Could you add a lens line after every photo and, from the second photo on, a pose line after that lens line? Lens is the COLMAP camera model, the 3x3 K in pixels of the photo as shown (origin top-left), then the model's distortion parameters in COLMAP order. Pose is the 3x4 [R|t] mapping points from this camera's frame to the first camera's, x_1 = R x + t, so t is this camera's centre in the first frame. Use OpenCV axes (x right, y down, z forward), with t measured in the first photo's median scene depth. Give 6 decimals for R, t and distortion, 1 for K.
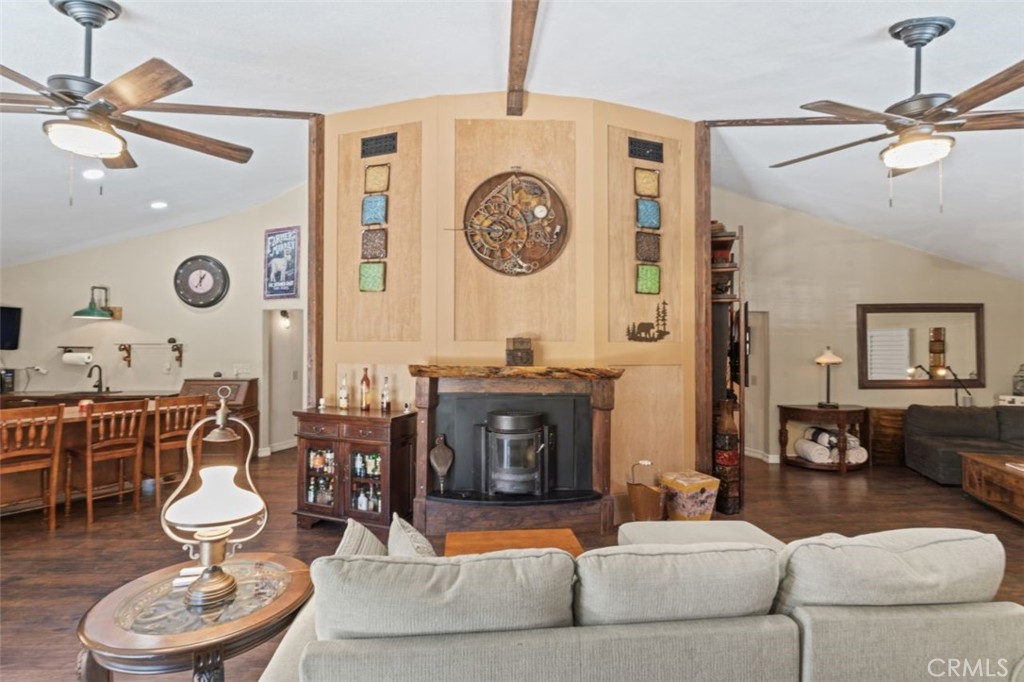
lens RADIAL K [[479.3, 0, 512.0], [0, 479.3, 341.0], [0, 0, 1]] dist [-0.001507, -0.000432]
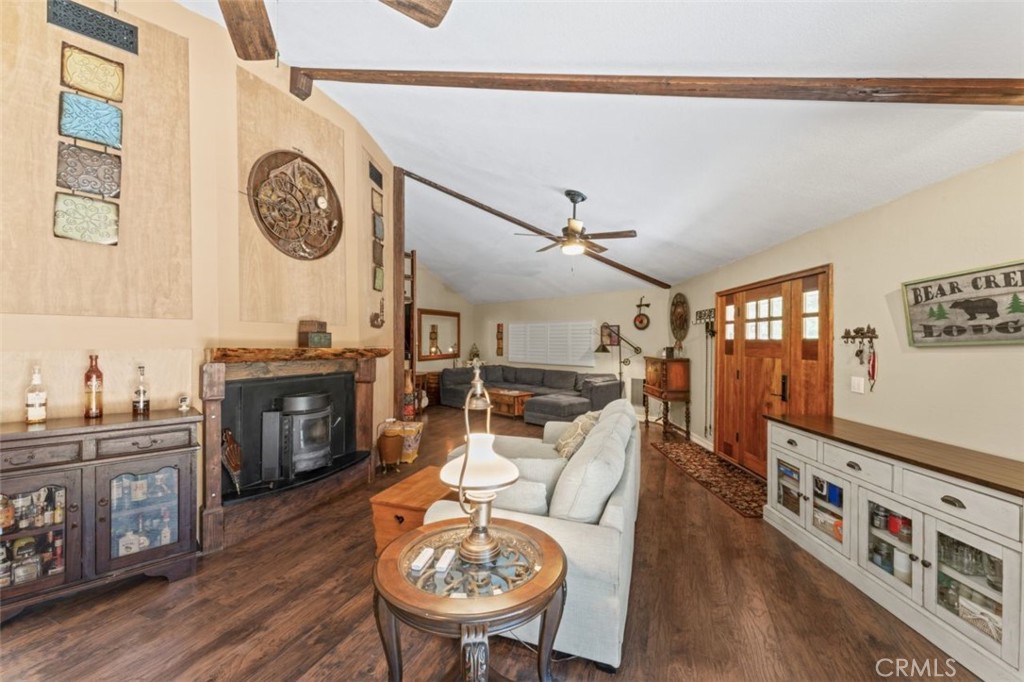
lens RADIAL K [[405.7, 0, 507.4], [0, 405.7, 345.3], [0, 0, 1]] dist [0.000860, 0.000099]
pose [[0.431369, -0.010755, 0.902111, -0.536186], [-0.017972, 0.999628, 0.020511, 0.018730], [-0.901997, -0.025061, 0.431015, 0.215820]]
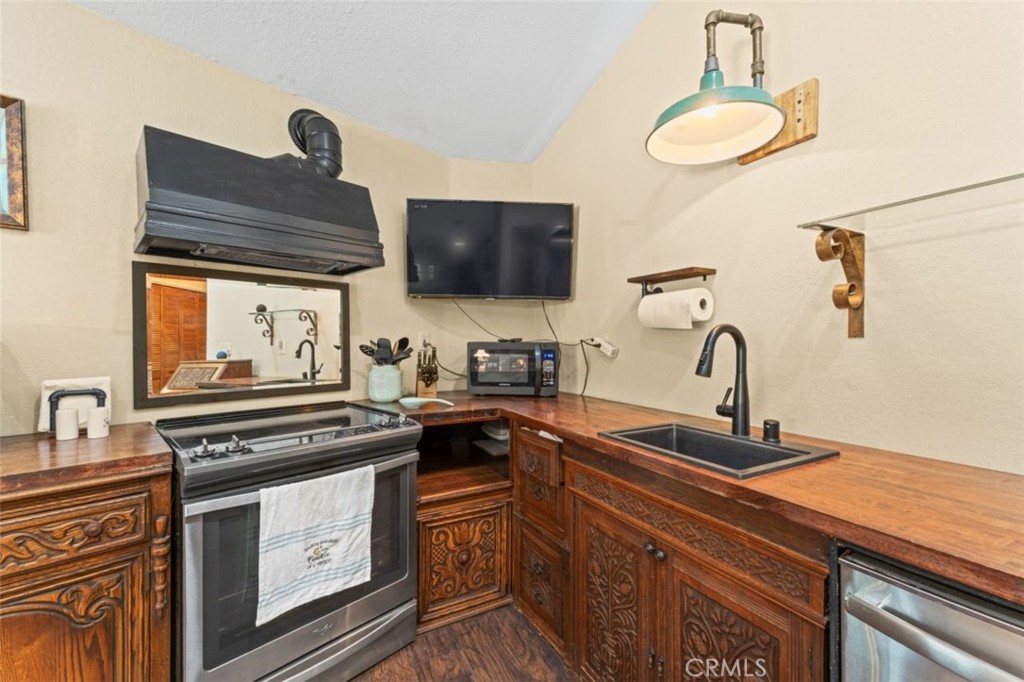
lens RADIAL K [[405.7, 0, 507.4], [0, 405.7, 345.3], [0, 0, 1]] dist [0.000860, 0.000099]
pose [[0.374128, 0.000768, -0.927377, -1.003139], [0.015751, 0.999850, 0.007183, 0.079464], [0.927243, -0.017294, 0.374060, 1.143158]]
